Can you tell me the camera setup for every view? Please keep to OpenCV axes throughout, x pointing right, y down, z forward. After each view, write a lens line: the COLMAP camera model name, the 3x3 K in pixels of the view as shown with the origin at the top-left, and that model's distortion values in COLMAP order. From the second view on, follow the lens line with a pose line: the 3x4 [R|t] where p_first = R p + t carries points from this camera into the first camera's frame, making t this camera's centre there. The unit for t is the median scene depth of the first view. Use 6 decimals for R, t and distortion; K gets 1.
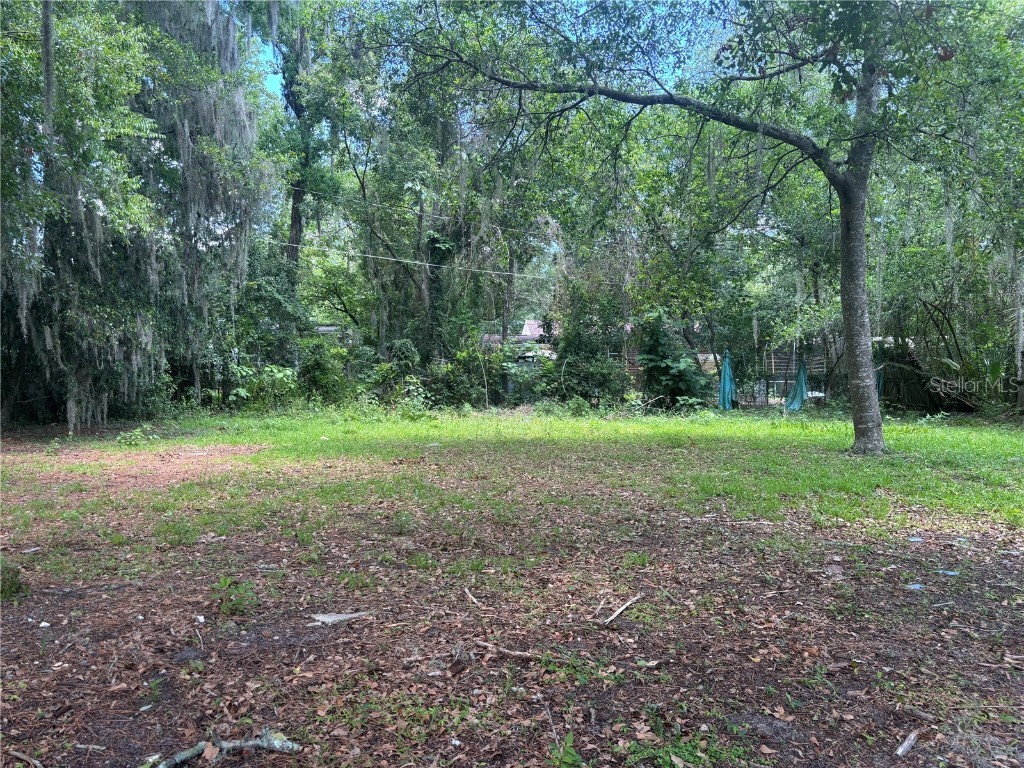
lens RADIAL K [[777.0, 0, 512.3], [0, 777.0, 382.6], [0, 0, 1]] dist [0.010519, 0.004039]
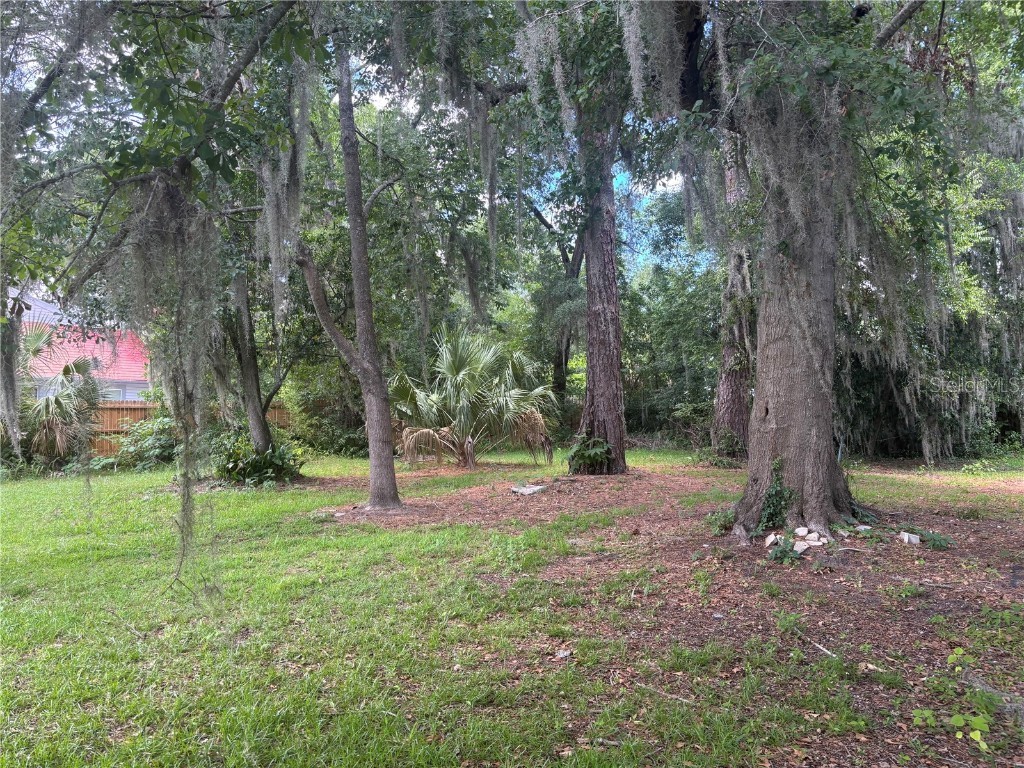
lens RADIAL K [[777.0, 0, 512.3], [0, 777.0, 381.8], [0, 0, 1]] dist [0.010519, 0.004039]
pose [[0.590674, -0.050241, -0.805345, 0.110379], [0.000909, 0.998101, -0.061599, 0.004261], [0.806910, 0.035653, 0.589597, -0.379853]]
